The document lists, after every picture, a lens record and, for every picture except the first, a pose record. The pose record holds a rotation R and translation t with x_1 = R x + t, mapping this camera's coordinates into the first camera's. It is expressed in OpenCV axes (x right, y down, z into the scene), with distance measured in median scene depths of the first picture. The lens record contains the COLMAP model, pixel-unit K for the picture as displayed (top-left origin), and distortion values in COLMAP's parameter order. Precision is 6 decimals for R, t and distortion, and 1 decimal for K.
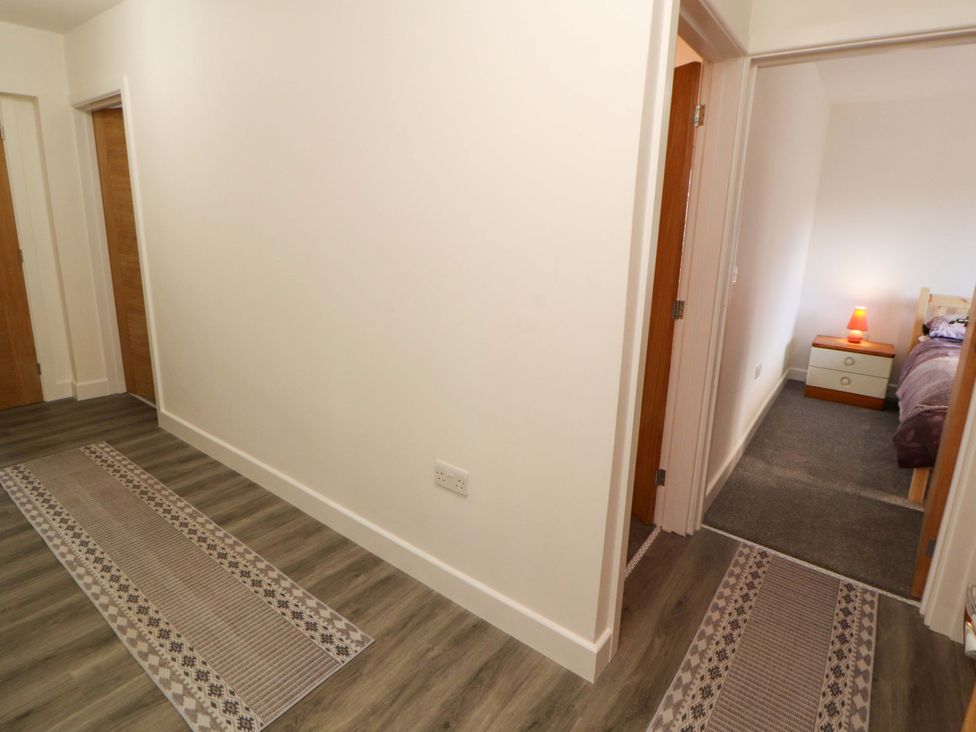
lens RADIAL K [[517.8, 0, 497.8], [0, 517.8, 340.9], [0, 0, 1]] dist [-0.001343, -0.013773]
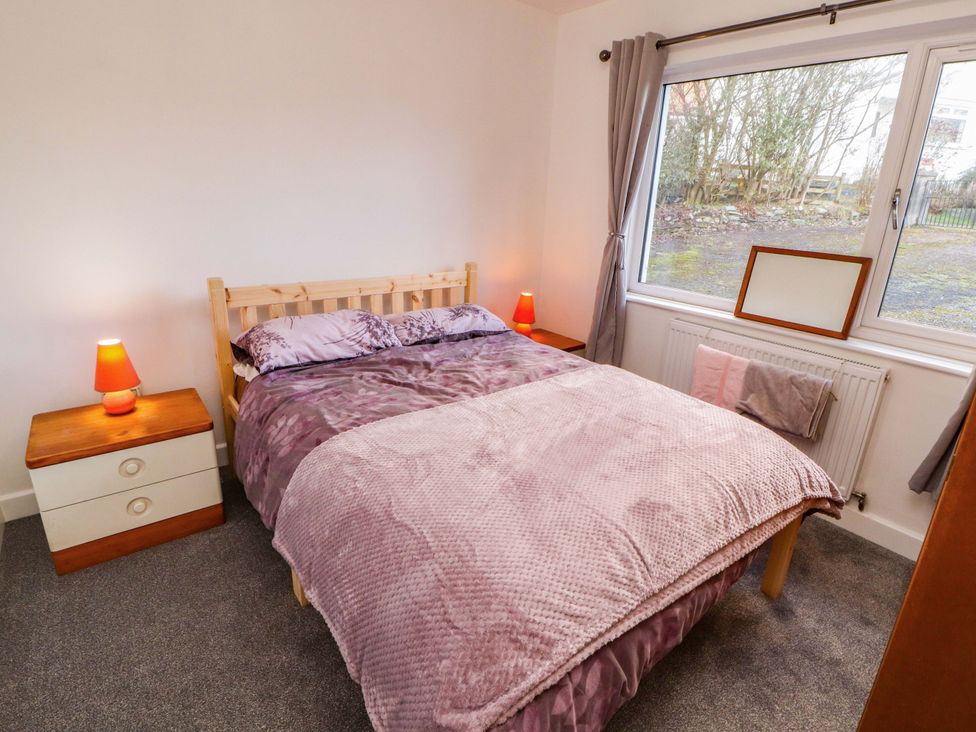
lens RADIAL K [[517.8, 0, 497.8], [0, 517.8, 340.9], [0, 0, 1]] dist [-0.001343, -0.013773]
pose [[0.260829, -0.283533, 0.922810, 0.863418], [0.178827, 0.953545, 0.242431, -0.265840], [-0.948677, 0.101791, 0.299416, 1.244856]]
